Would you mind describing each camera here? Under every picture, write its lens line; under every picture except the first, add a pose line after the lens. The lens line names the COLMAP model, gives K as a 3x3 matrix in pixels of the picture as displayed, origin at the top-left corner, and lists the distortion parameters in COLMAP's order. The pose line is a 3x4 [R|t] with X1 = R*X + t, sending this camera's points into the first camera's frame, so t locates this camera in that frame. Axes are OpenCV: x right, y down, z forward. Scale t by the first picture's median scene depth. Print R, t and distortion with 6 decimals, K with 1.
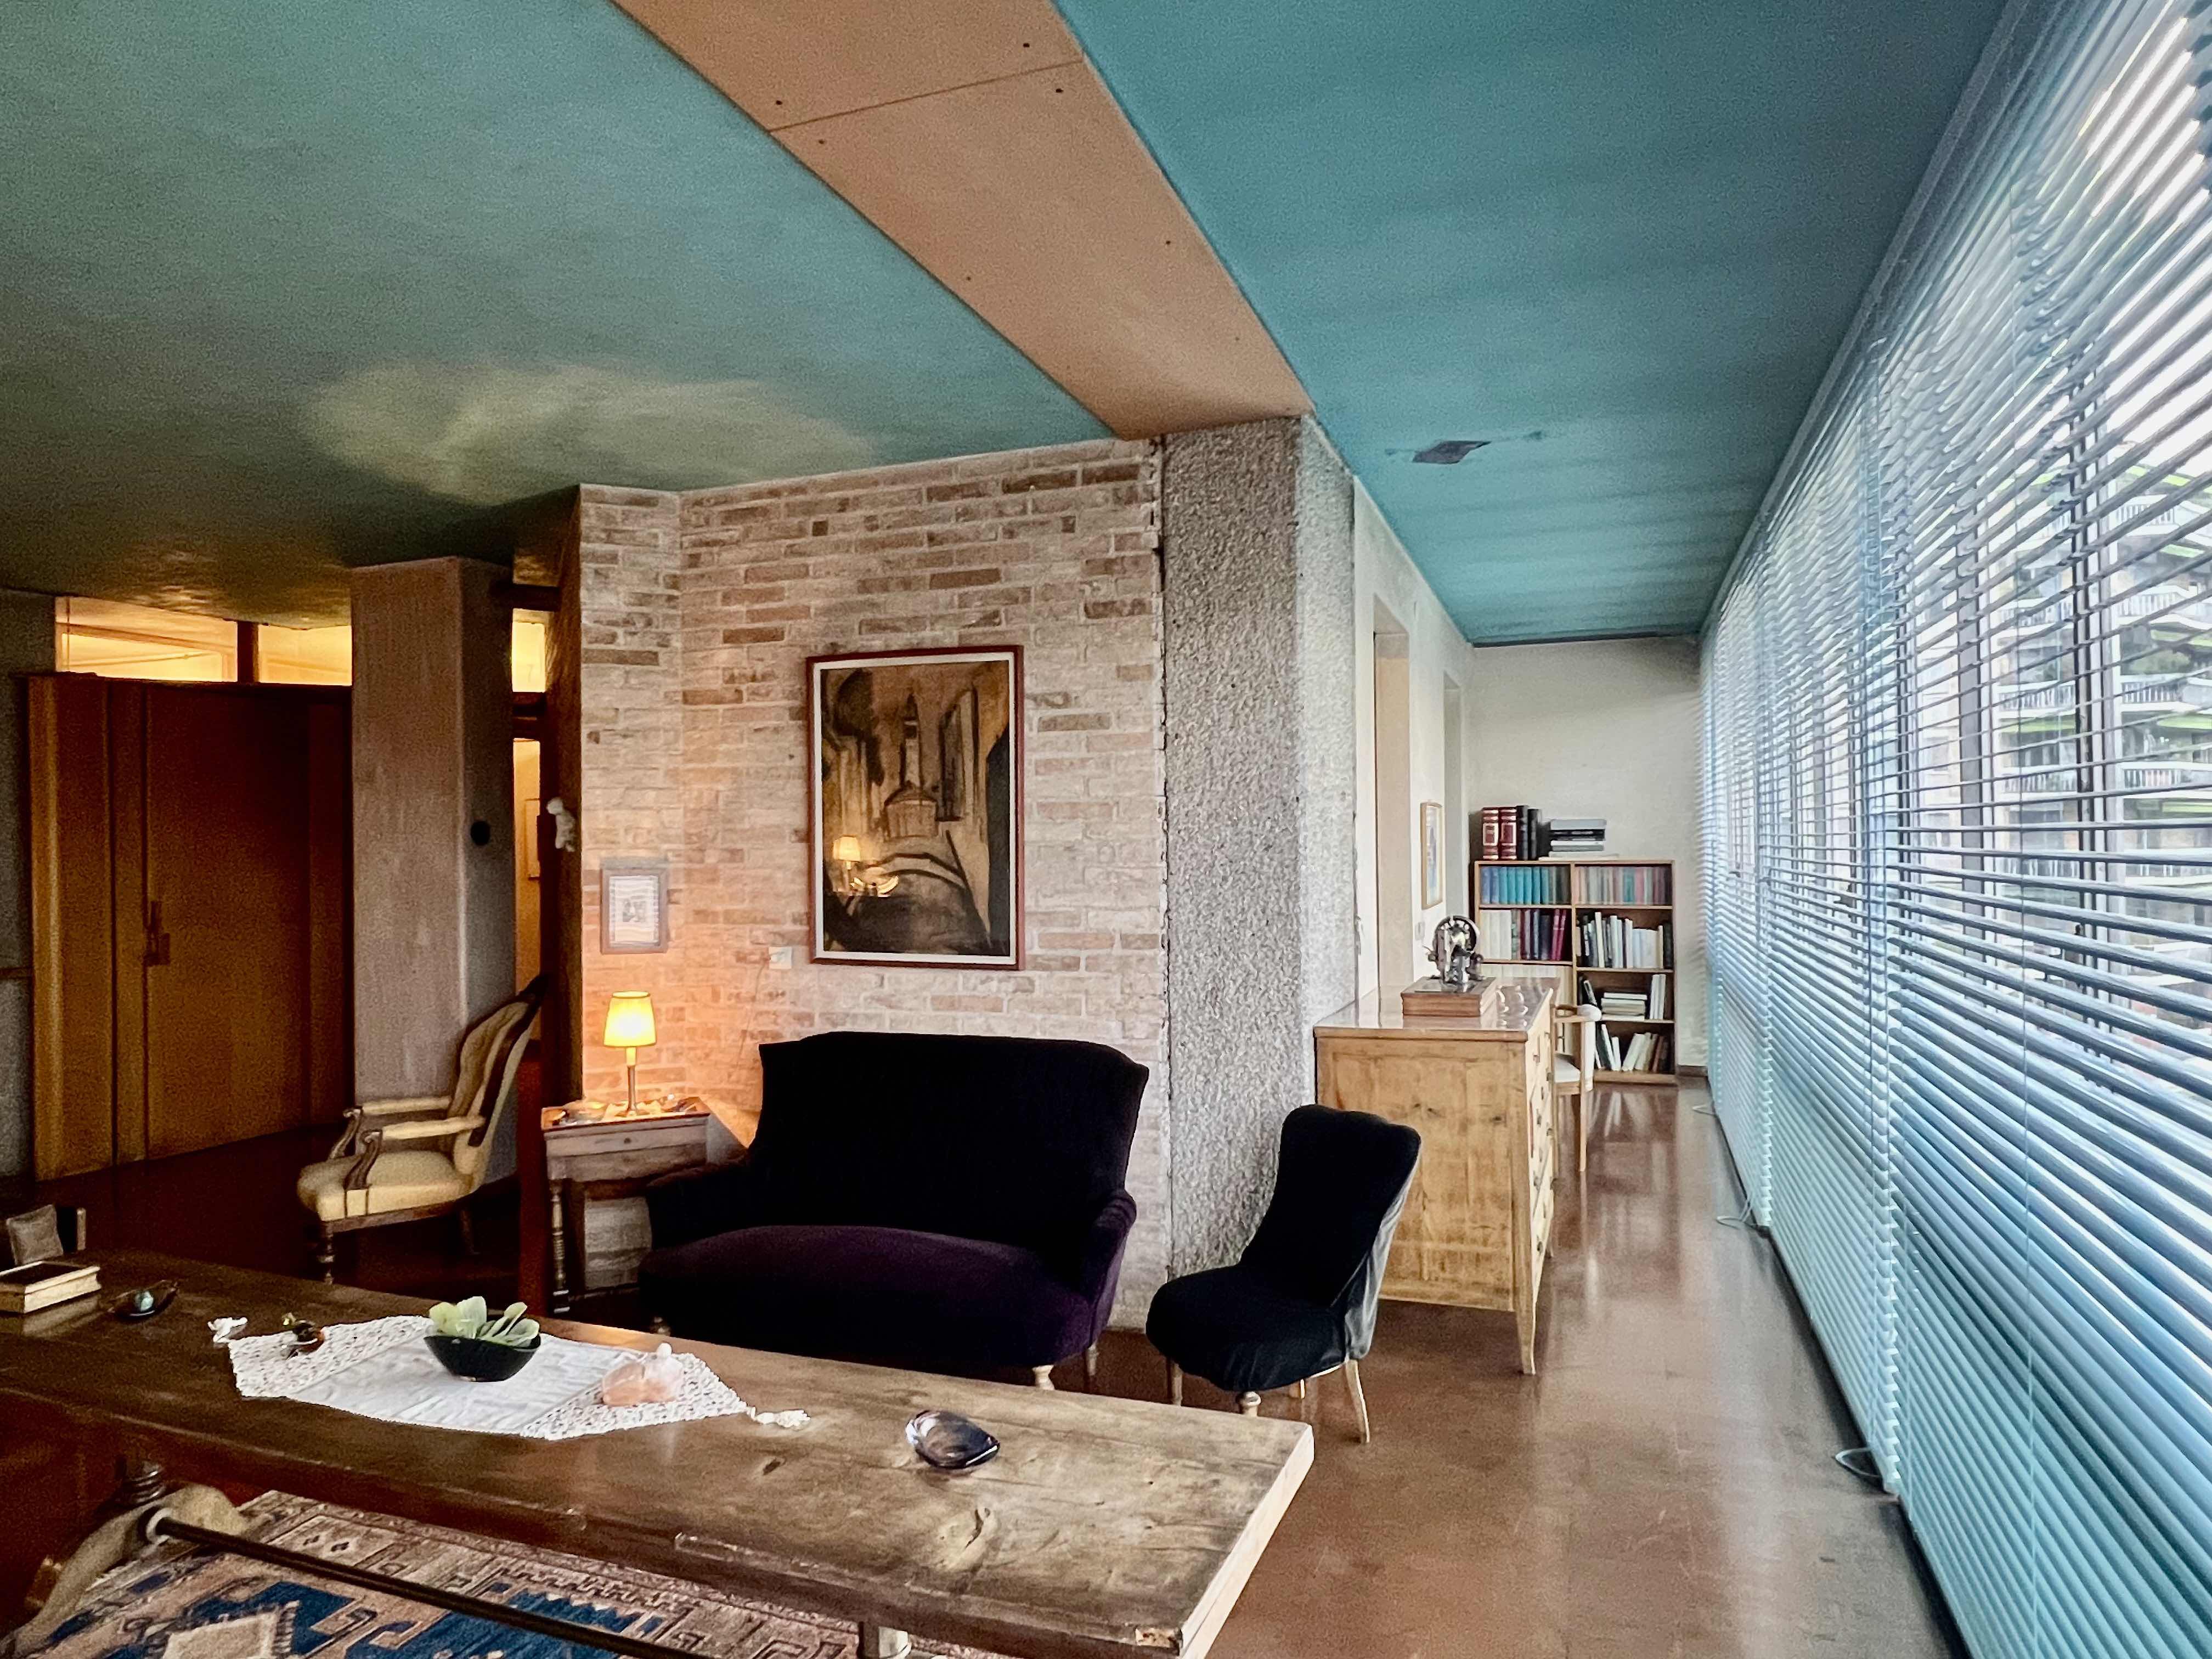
lens RADIAL K [[1341.5, 0, 1101.3], [0, 1341.5, 834.6], [0, 0, 1]] dist [-0.000883, -0.000201]
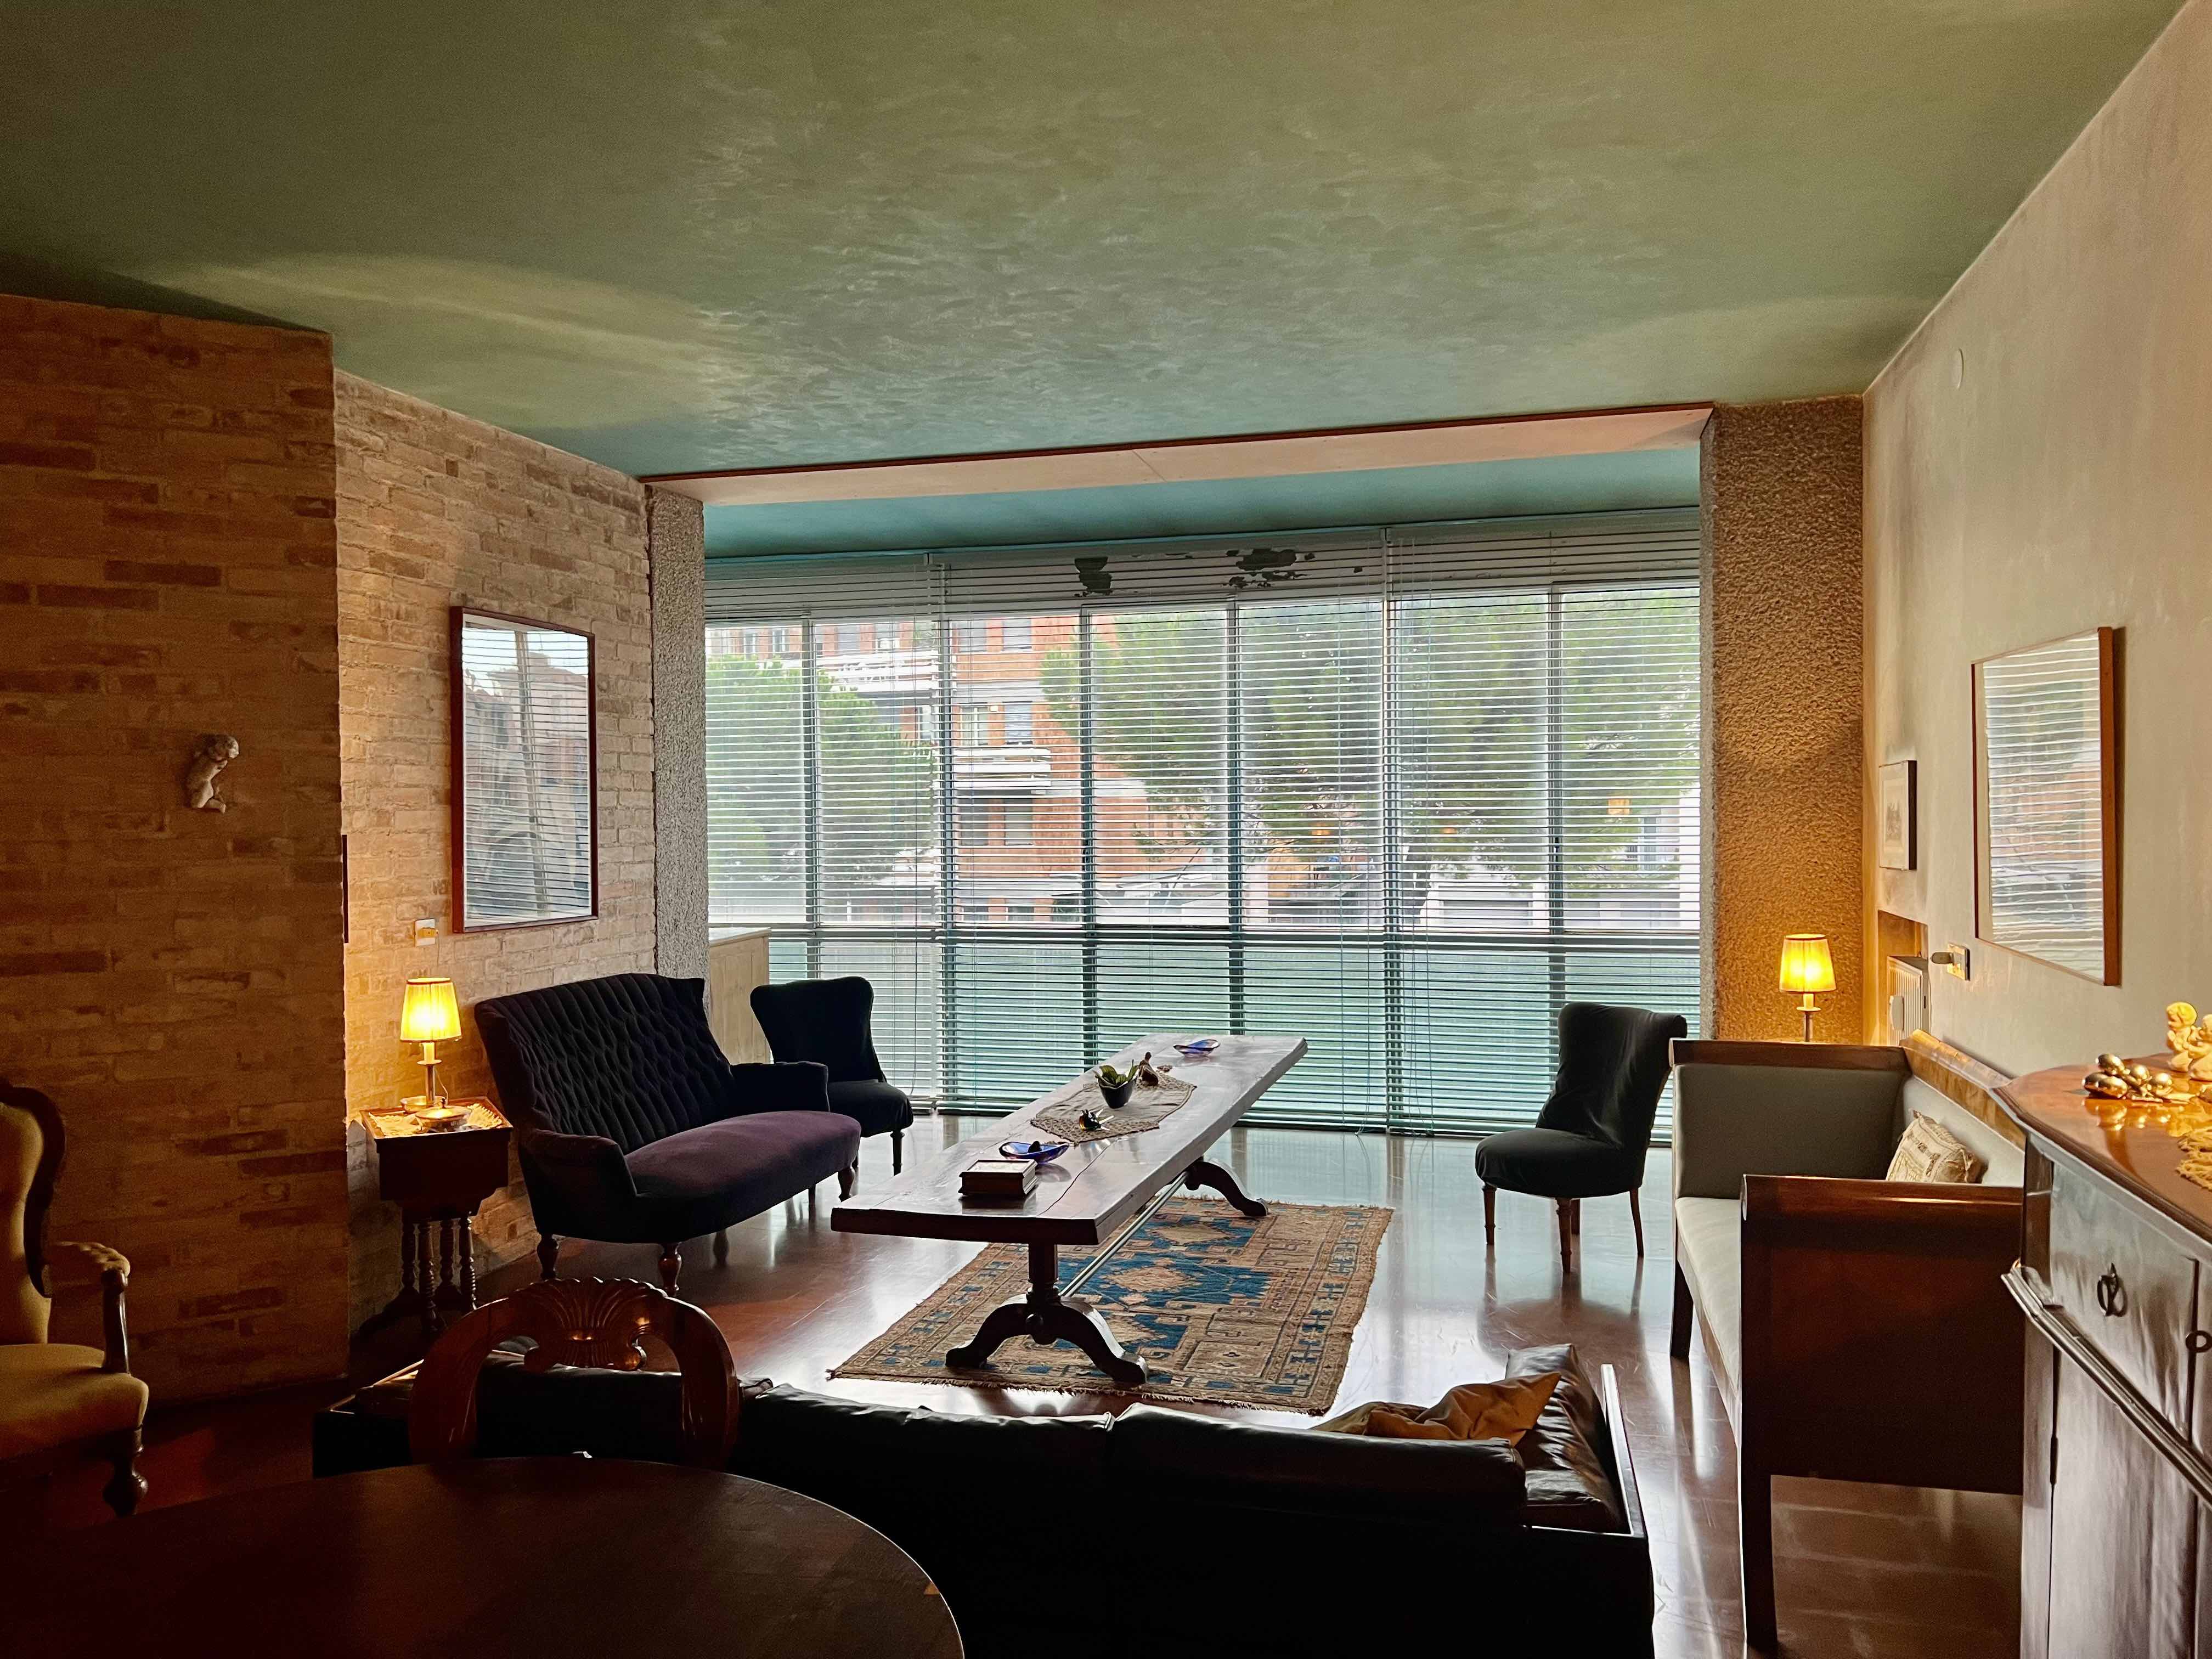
lens RADIAL K [[1650.4, 0, 1103.1], [0, 1650.4, 828.1], [0, 0, 1]] dist [-0.001670, -0.000178]
pose [[-0.104382, 0.002778, 0.994533, -1.477752], [0.004882, 0.999985, -0.002281, 0.028592], [-0.994525, 0.004617, -0.104394, 0.708188]]
